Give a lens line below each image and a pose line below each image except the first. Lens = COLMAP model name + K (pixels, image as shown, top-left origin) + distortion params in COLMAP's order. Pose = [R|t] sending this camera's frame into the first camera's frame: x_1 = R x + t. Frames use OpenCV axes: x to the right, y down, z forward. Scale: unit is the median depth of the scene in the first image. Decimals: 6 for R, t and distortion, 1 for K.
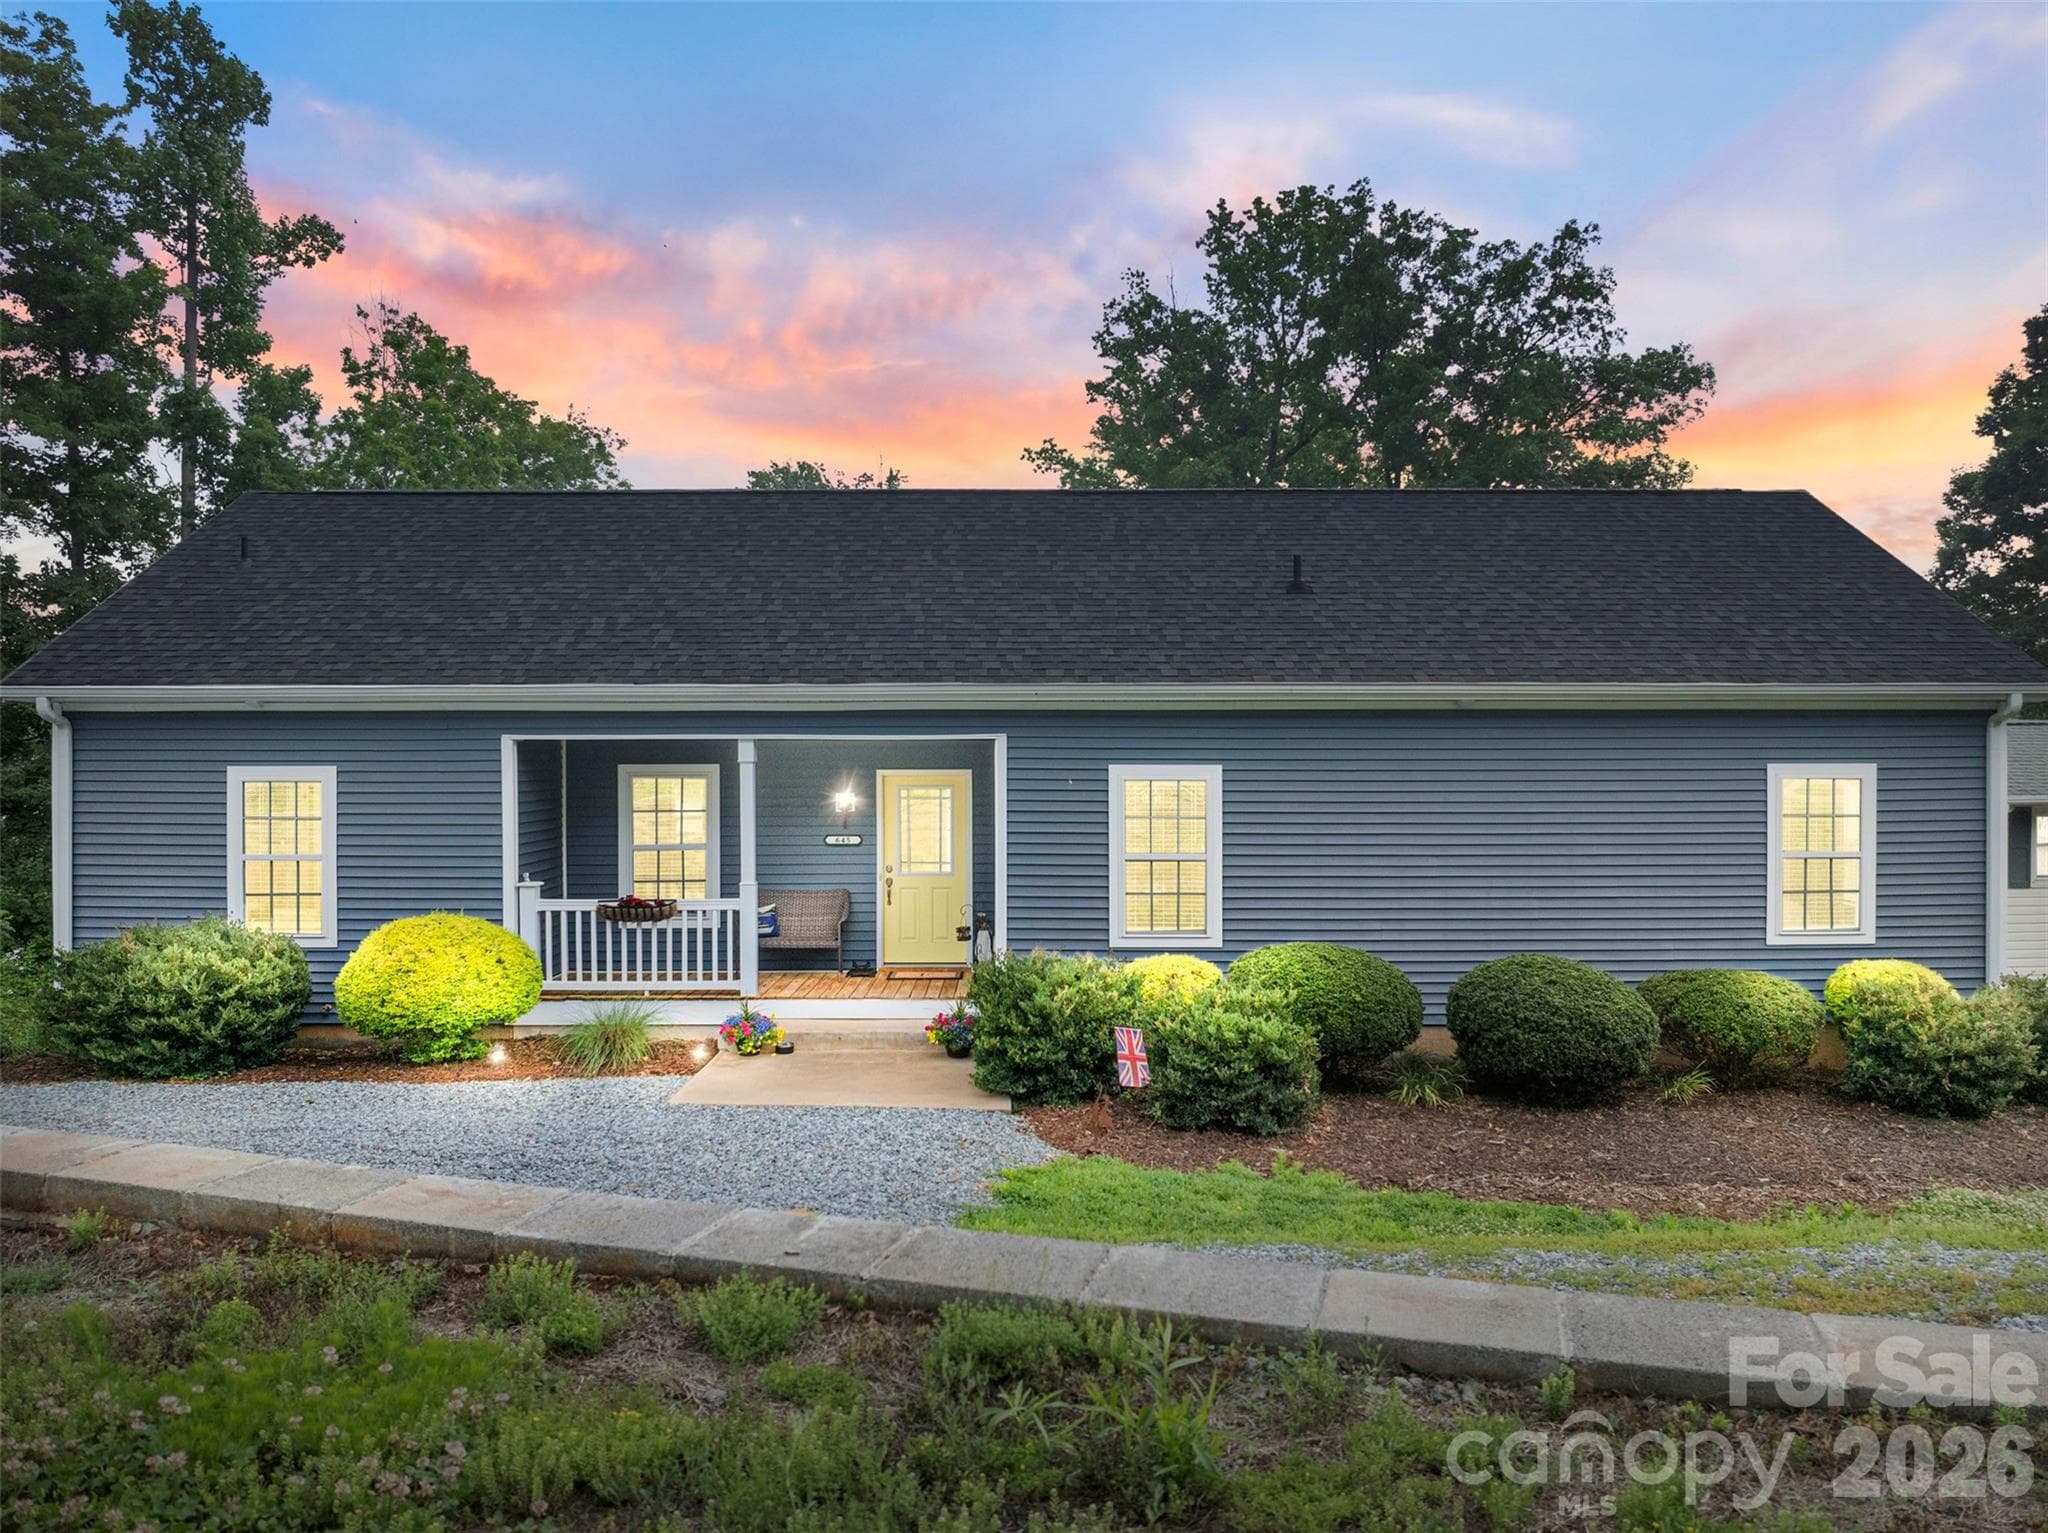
lens RADIAL K [[1437.0, 0, 1099.5], [0, 1437.0, 770.7], [0, 0, 1]] dist [-0.008035, -0.048746]
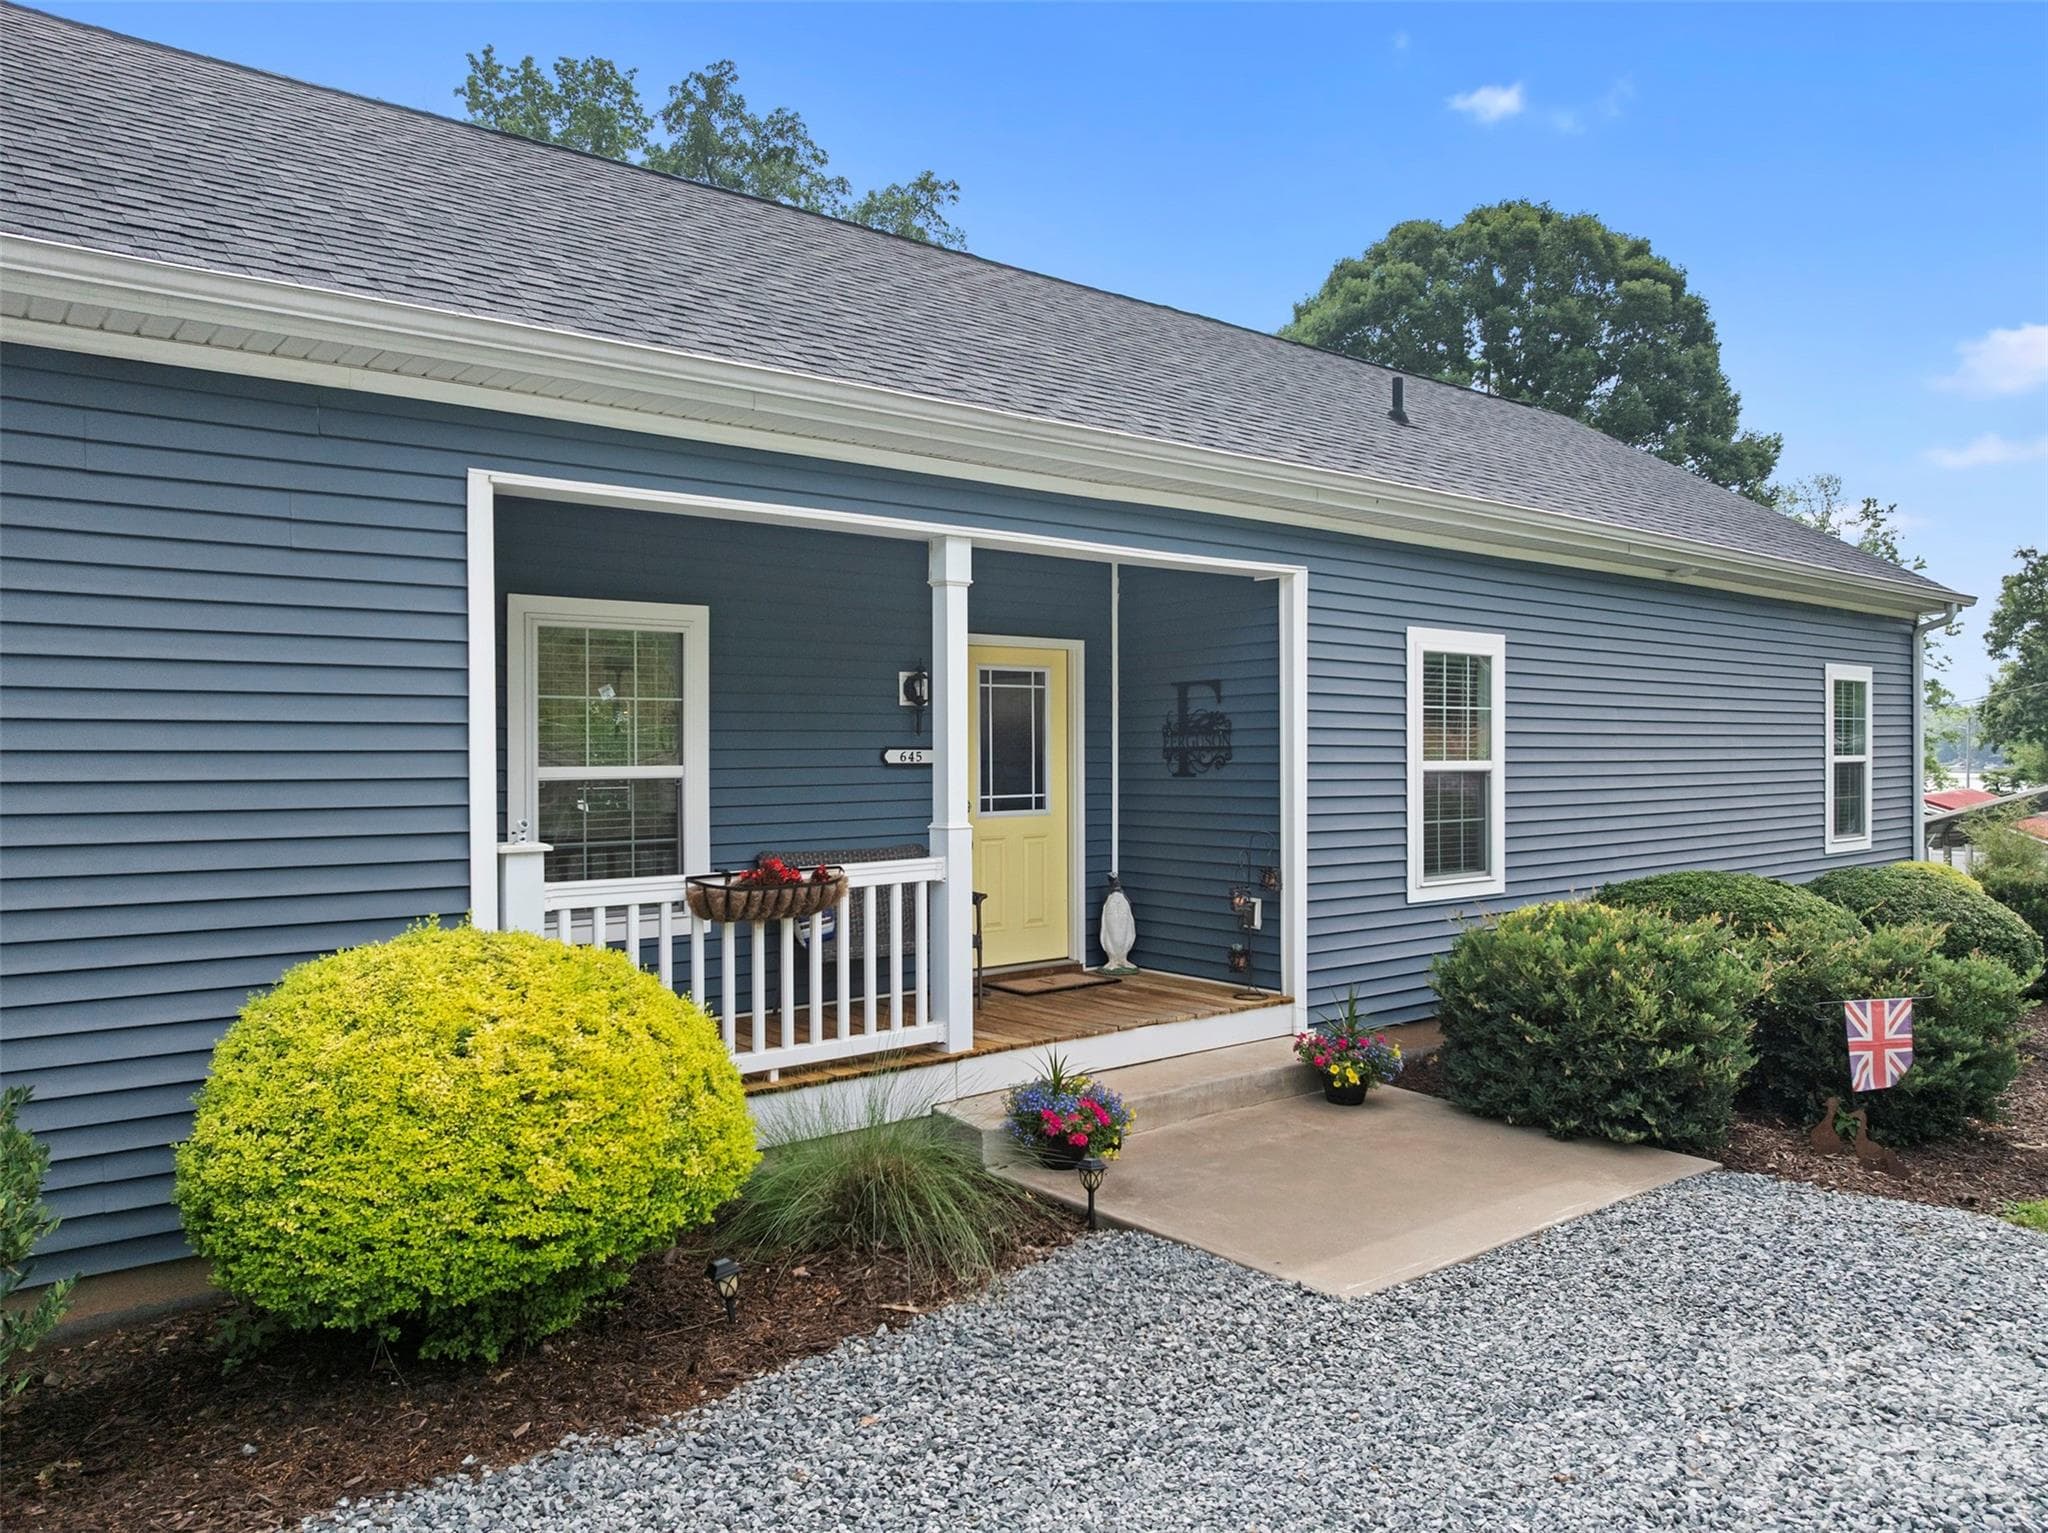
lens RADIAL K [[1364.2, 0, 1024.0], [0, 1364.2, 766.5], [0, 0, 1]] dist [0.007769, 0.002797]
pose [[0.775280, -0.005491, 0.631593, -0.556545], [0.008493, 0.999962, -0.001733, 0.059934], [-0.631560, 0.006708, 0.775298, 0.634520]]
